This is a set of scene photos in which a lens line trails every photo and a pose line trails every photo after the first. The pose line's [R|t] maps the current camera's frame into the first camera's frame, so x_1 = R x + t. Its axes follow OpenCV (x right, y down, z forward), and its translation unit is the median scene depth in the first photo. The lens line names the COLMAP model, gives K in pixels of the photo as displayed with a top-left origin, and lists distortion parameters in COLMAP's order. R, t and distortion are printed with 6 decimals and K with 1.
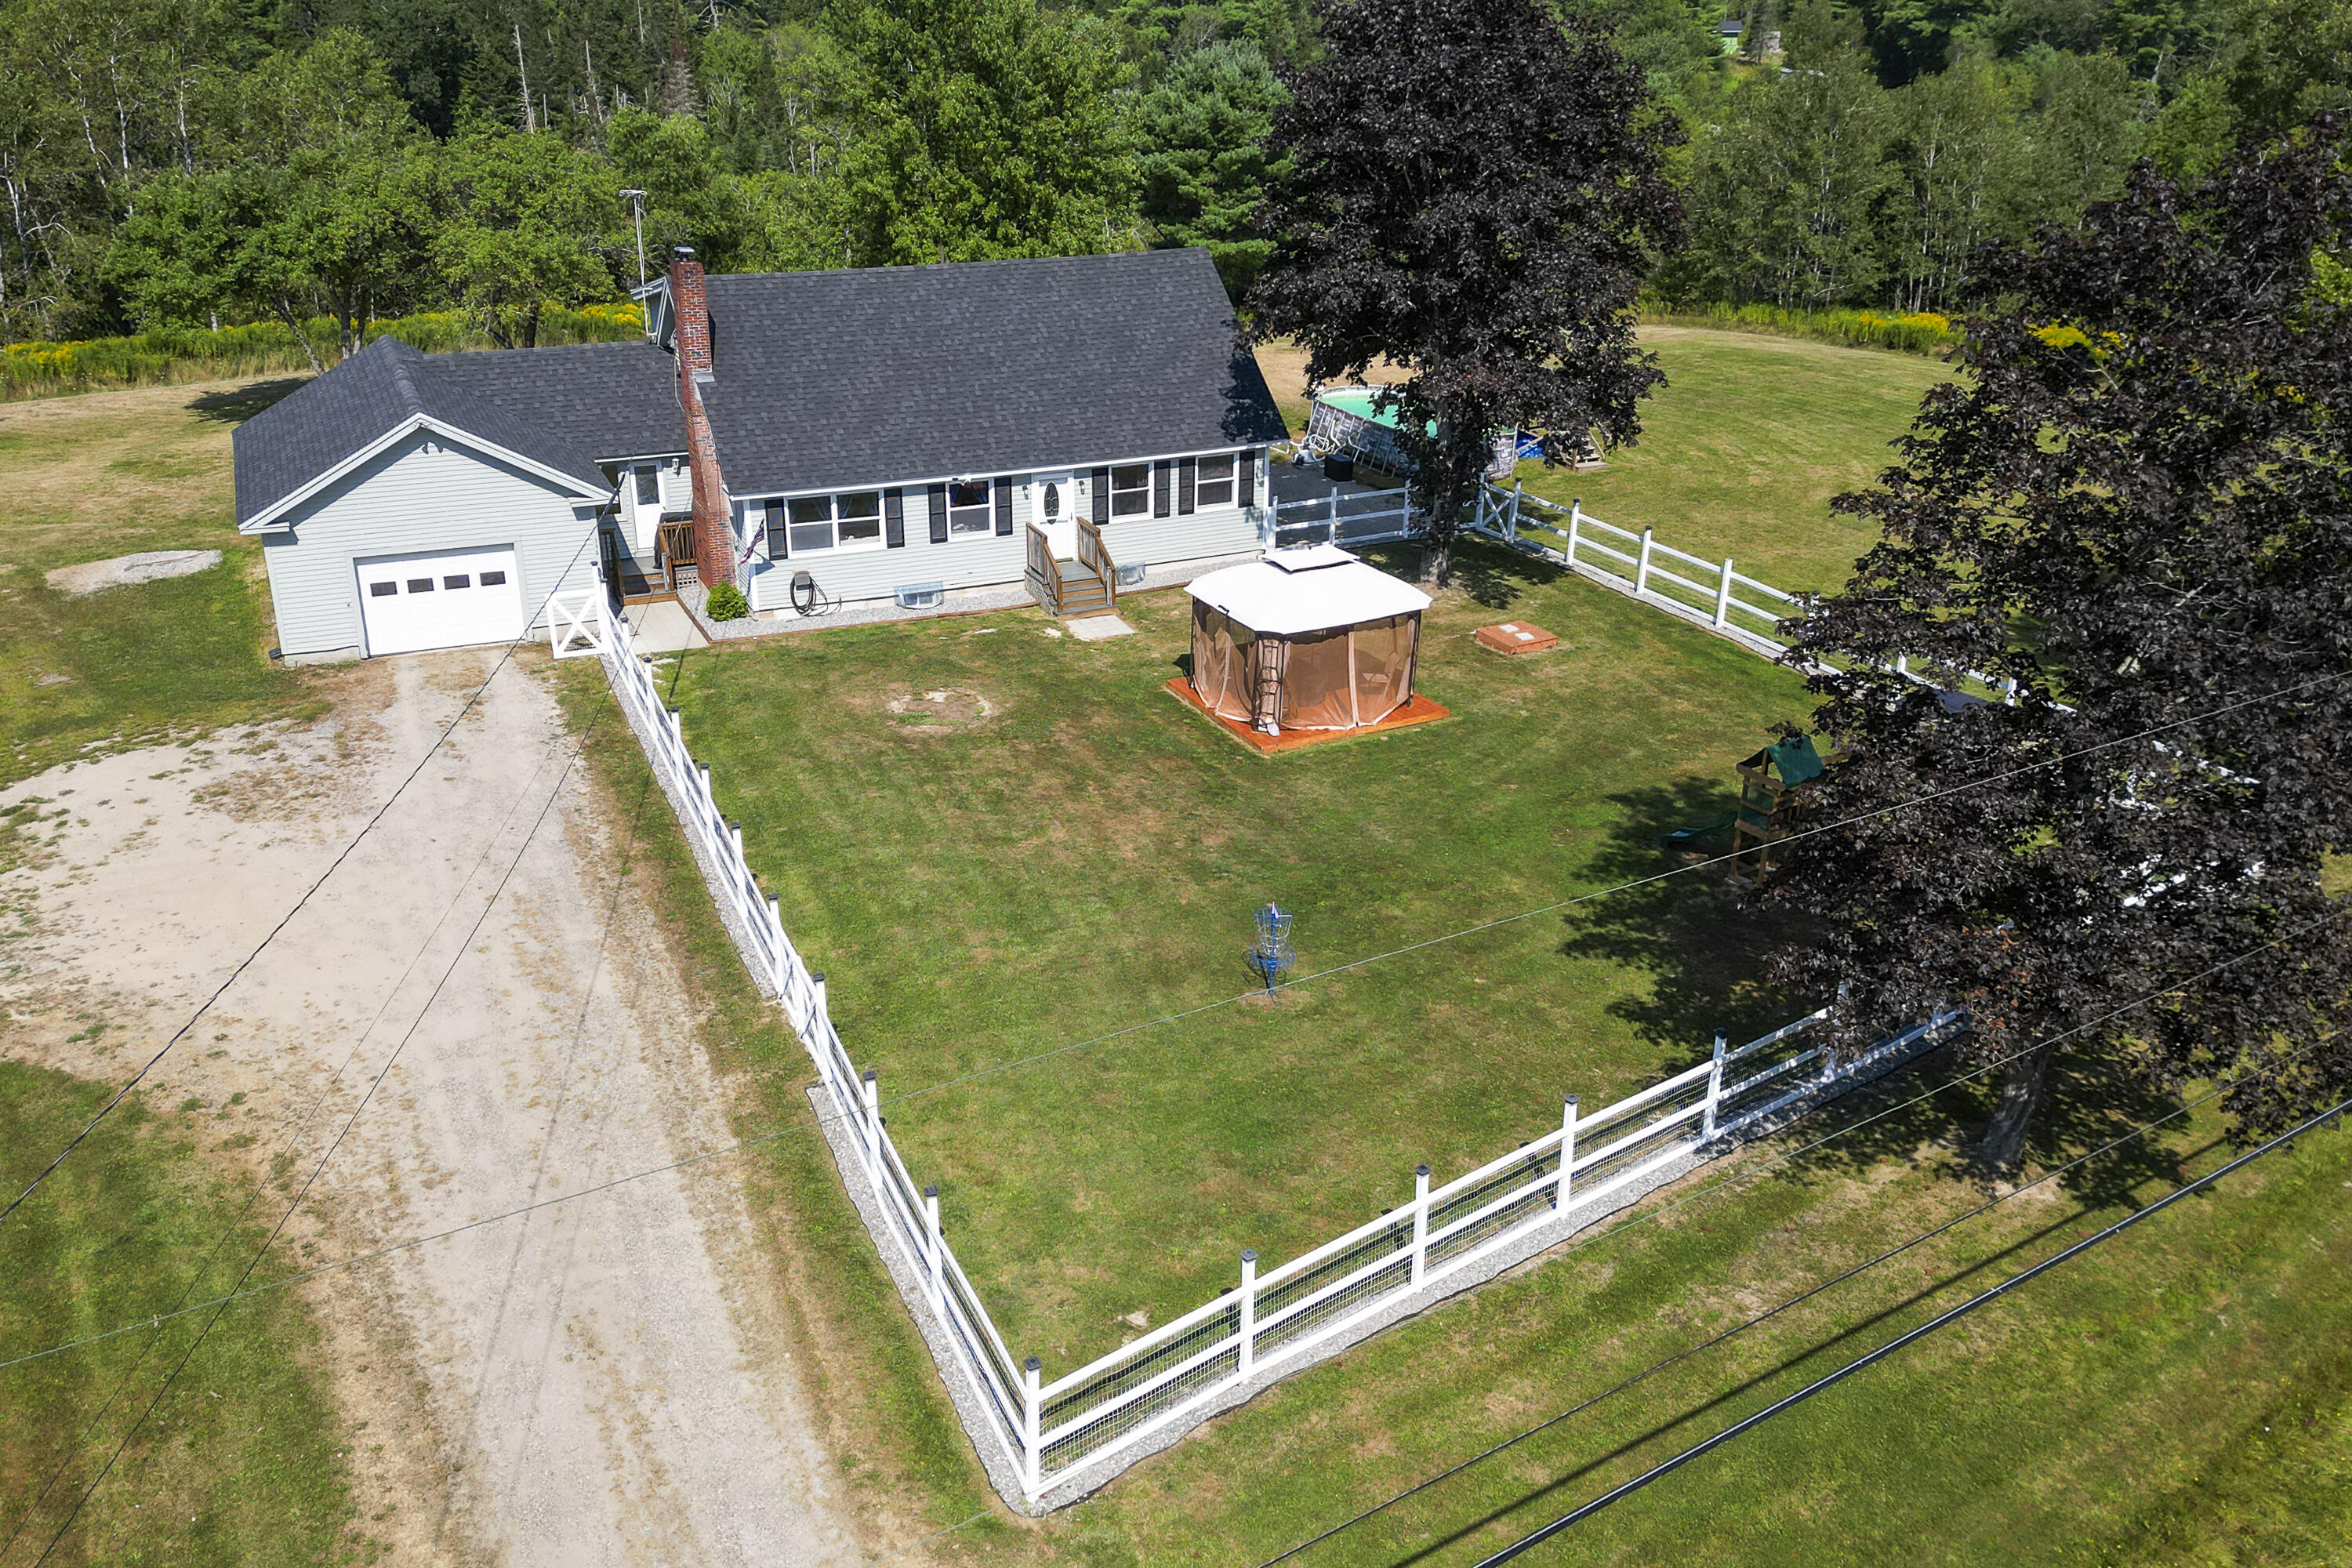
lens RADIAL K [[1962.3, 0, 1124.6], [0, 1962.3, 781.5], [0, 0, 1]] dist [0.117897, -0.087982]
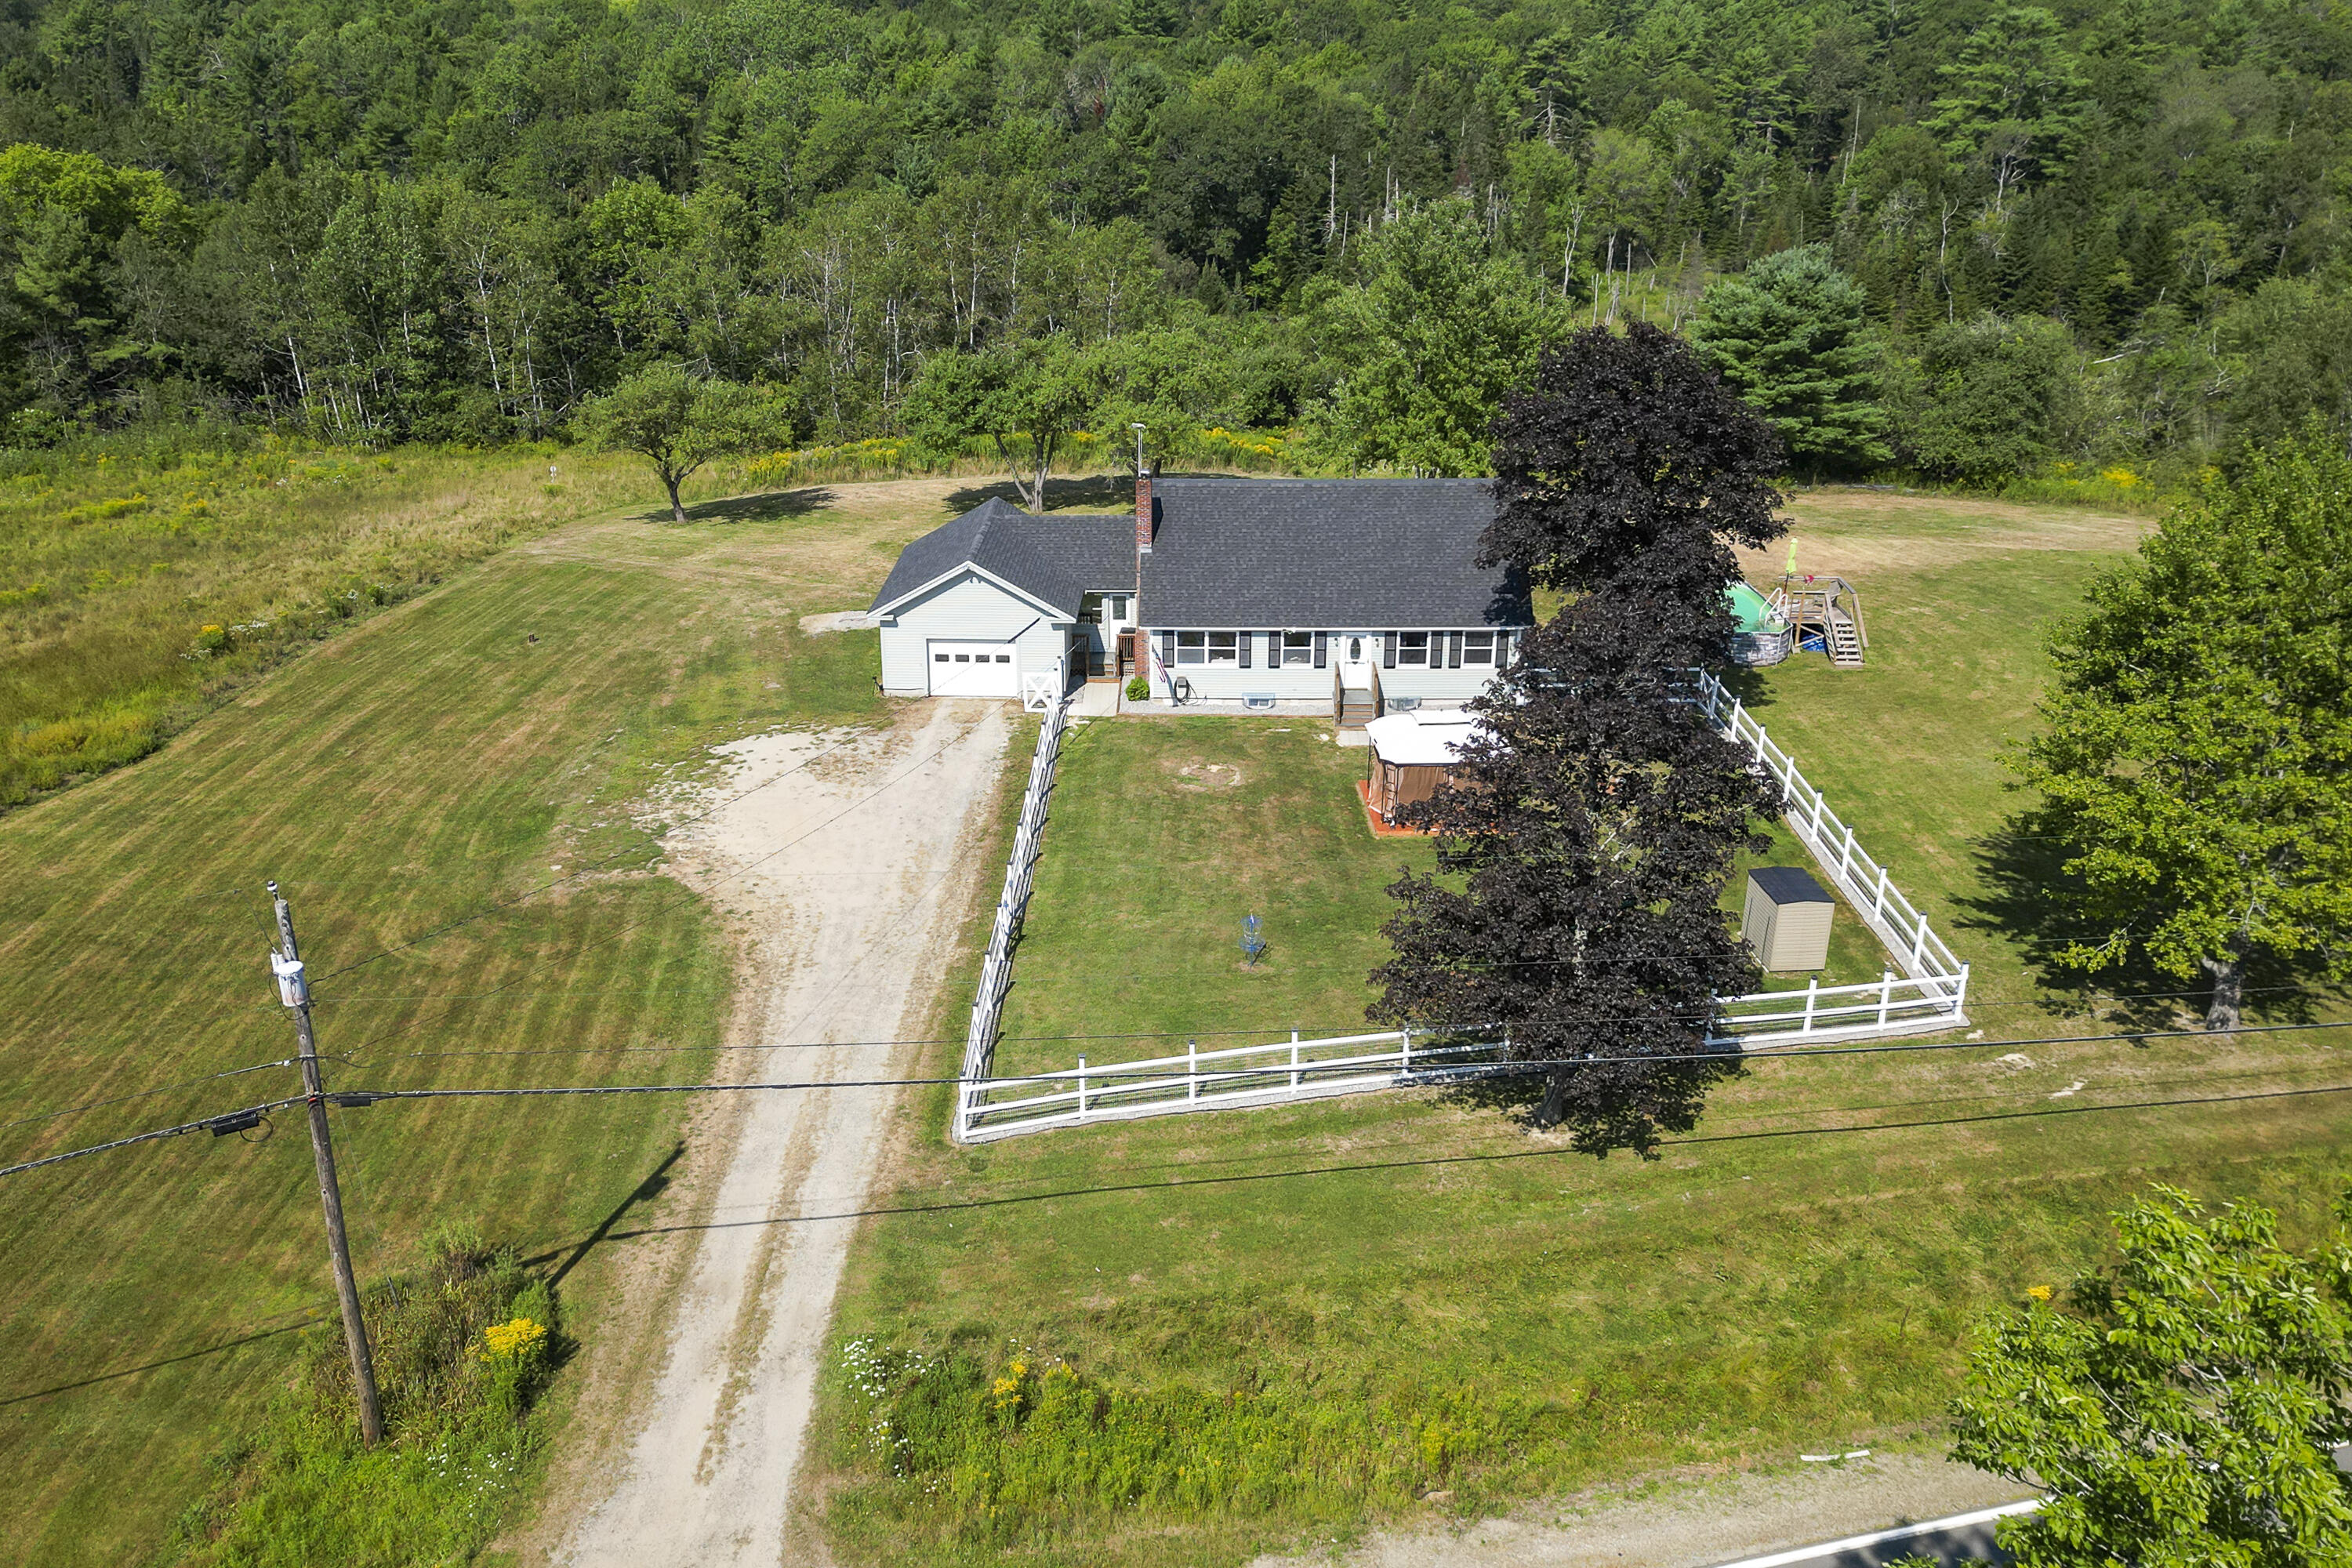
lens RADIAL K [[1962.3, 0, 1171.3], [0, 1962.3, 778.4], [0, 0, 1]] dist [0.117897, -0.087982]
pose [[0.911856, 0.153063, -0.380907, 0.438756], [-0.158451, 0.987214, 0.017385, -0.051961], [0.378698, 0.044502, 0.924450, -0.449992]]
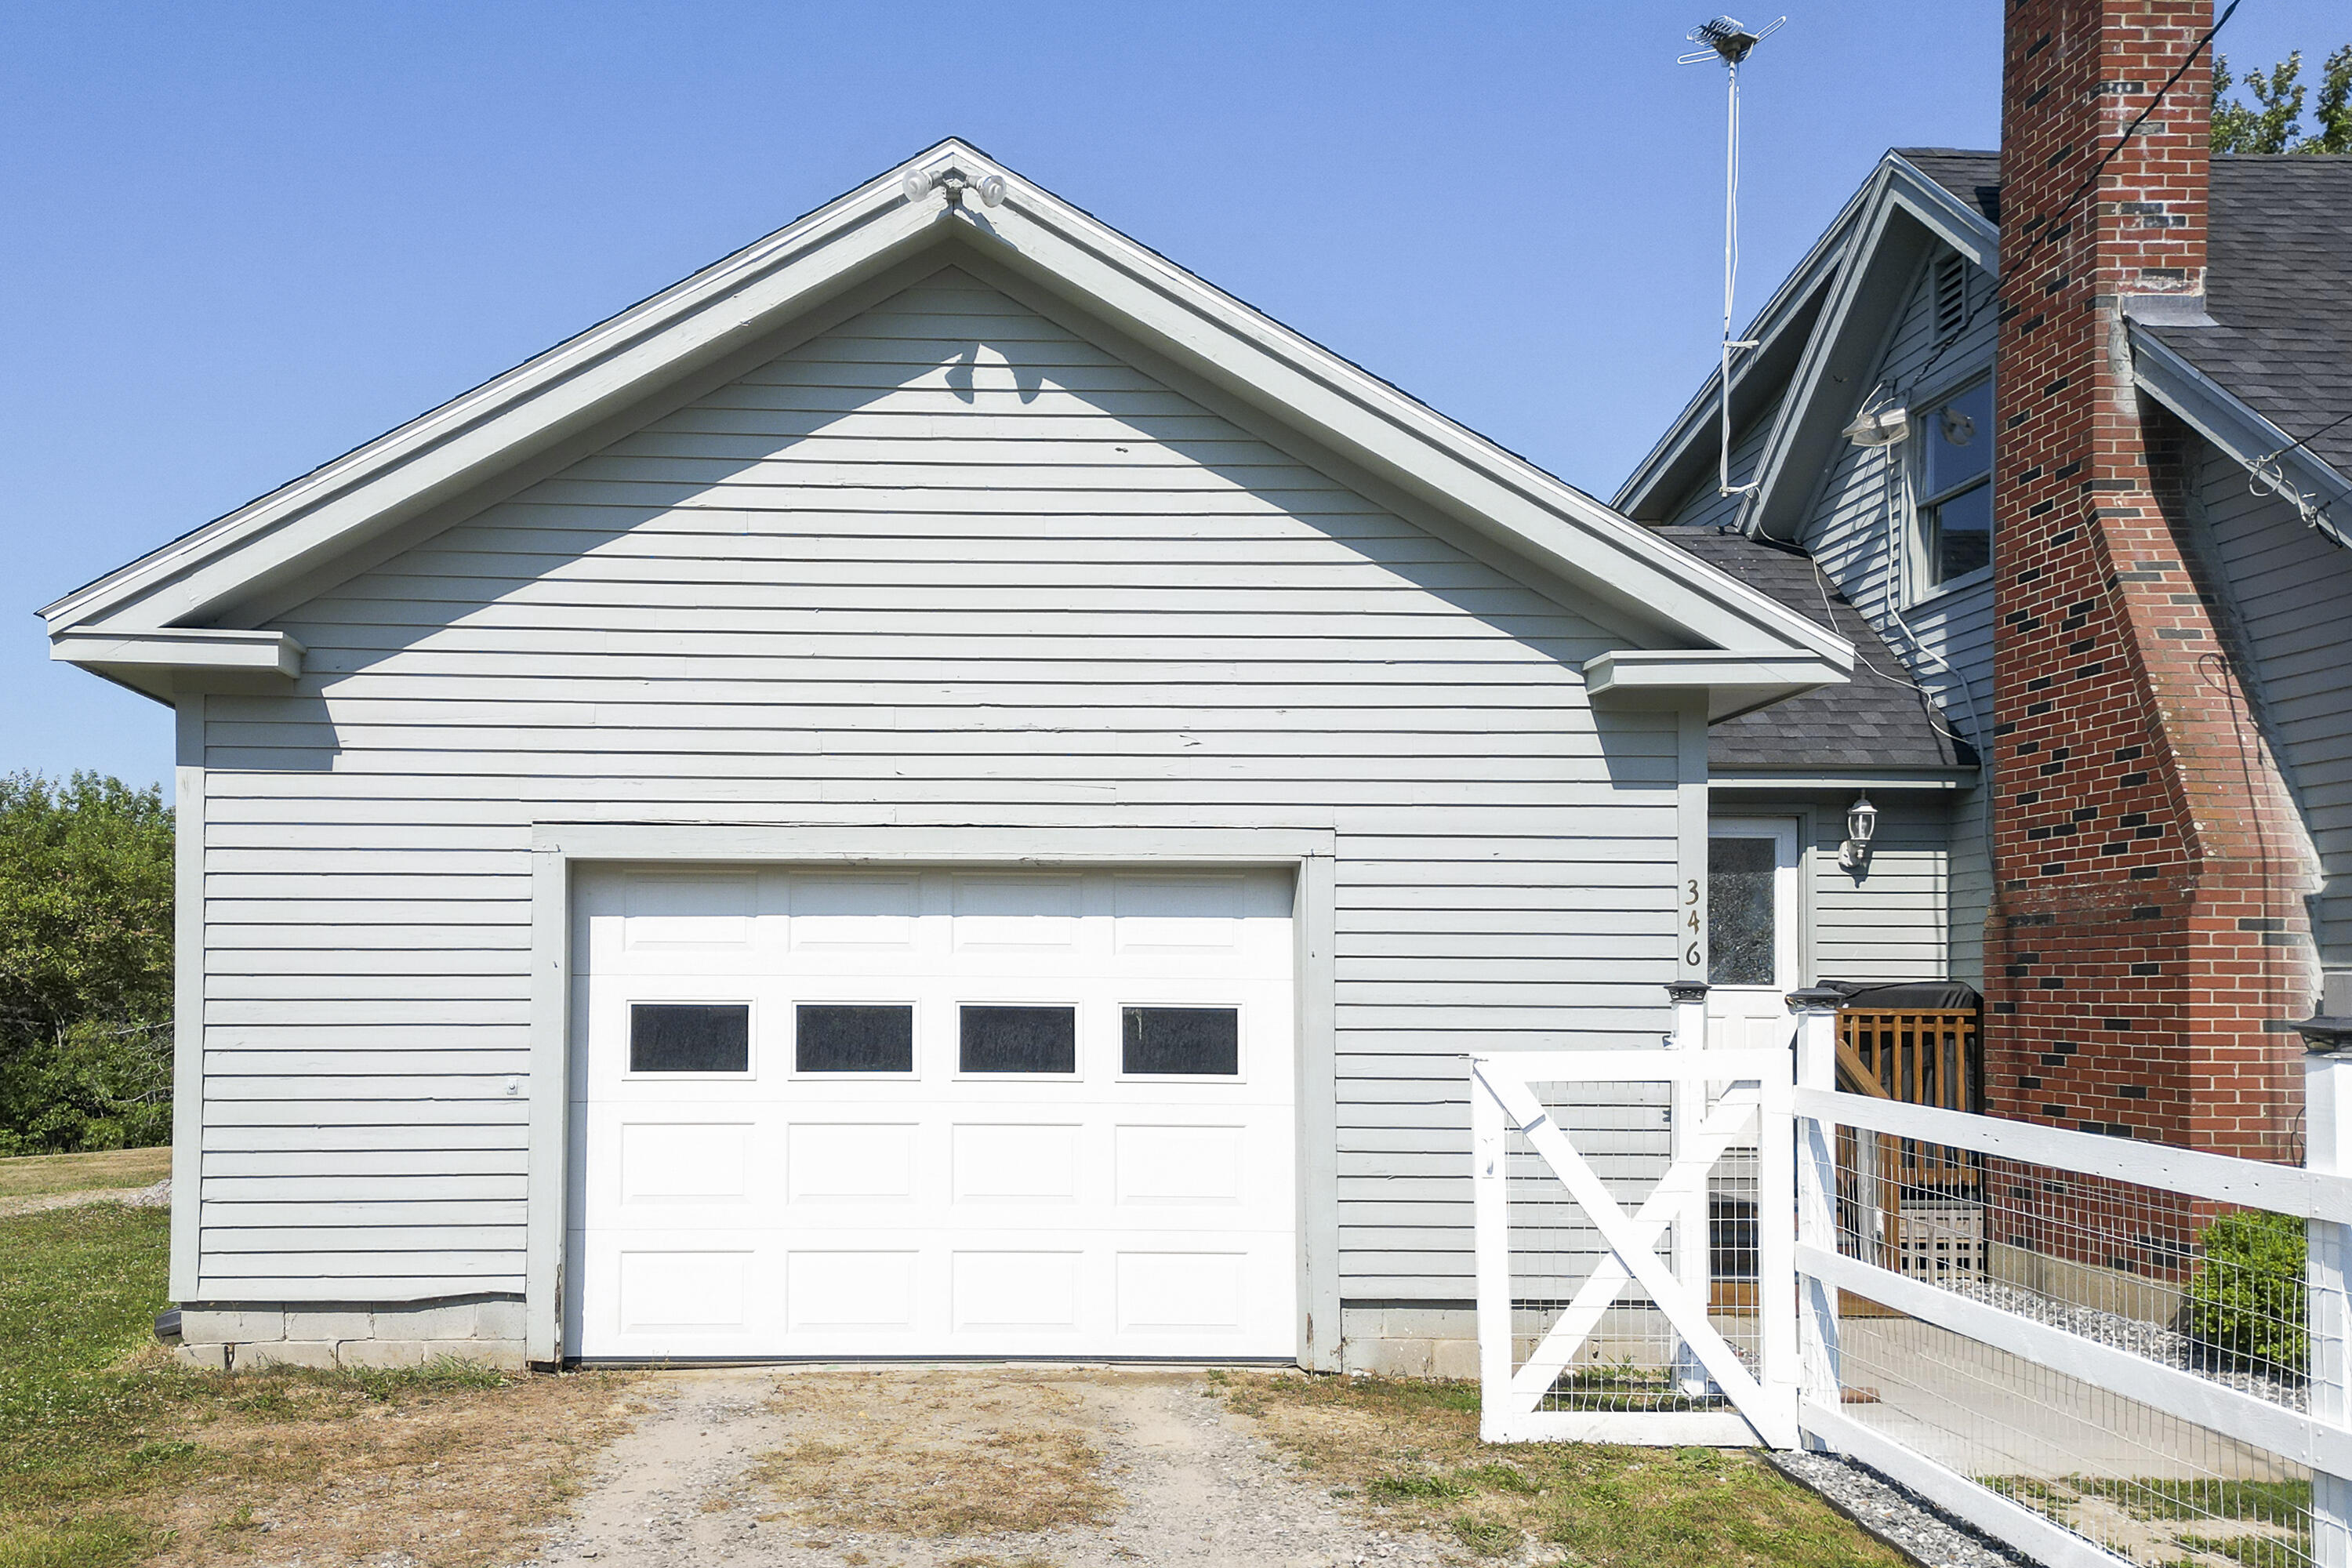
lens RADIAL K [[1962.3, 0, 1019.2], [0, 1962.3, 1016.4], [0, 0, 1]] dist [0.117897, -0.087982]
pose [[0.938215, 0.008711, -0.345942, -0.253551], [-0.139634, 0.924217, -0.355423, -0.028298], [0.316630, 0.381768, 0.868331, 0.786438]]
